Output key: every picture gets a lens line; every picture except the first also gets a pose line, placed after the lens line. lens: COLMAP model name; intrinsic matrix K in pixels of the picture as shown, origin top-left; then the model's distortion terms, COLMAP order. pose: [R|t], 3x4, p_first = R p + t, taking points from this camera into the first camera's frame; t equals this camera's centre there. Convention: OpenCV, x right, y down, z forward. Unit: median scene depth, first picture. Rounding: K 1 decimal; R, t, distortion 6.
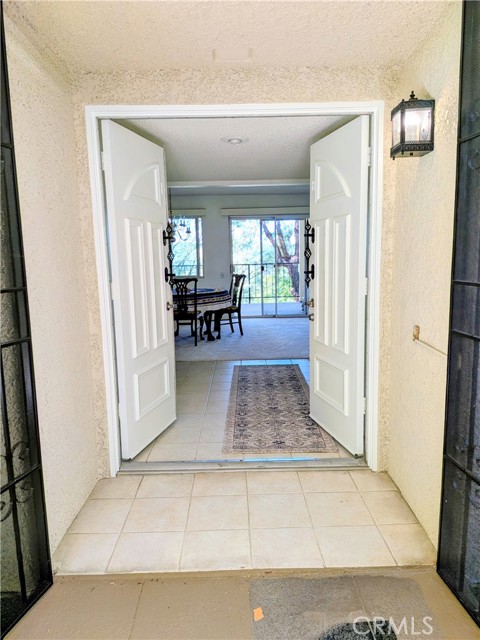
lens RADIAL K [[456.6, 0, 238.4], [0, 456.6, 323.6], [0, 0, 1]] dist [-0.001078, -0.001927]
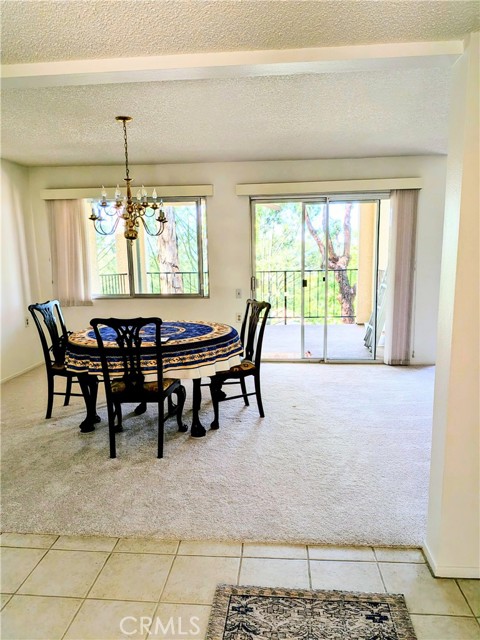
lens RADIAL K [[456.6, 0, 240.9], [0, 456.6, 323.8], [0, 0, 1]] dist [-0.001078, -0.001927]
pose [[0.996321, 0.020338, -0.083254, 0.025012], [-0.020037, 0.999789, 0.004438, -0.083209], [0.083327, -0.002753, 0.996518, 0.473700]]
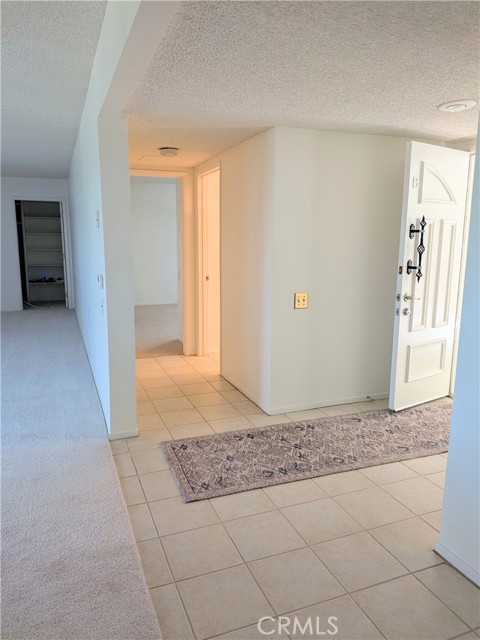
lens RADIAL K [[456.6, 0, 235.5], [0, 456.6, 320.3], [0, 0, 1]] dist [-0.001078, -0.001927]
pose [[-0.351476, -0.136469, 0.926197, -0.301878], [0.141485, 0.970213, 0.196645, -0.115772], [-0.925444, 0.200159, -0.321698, 0.781157]]
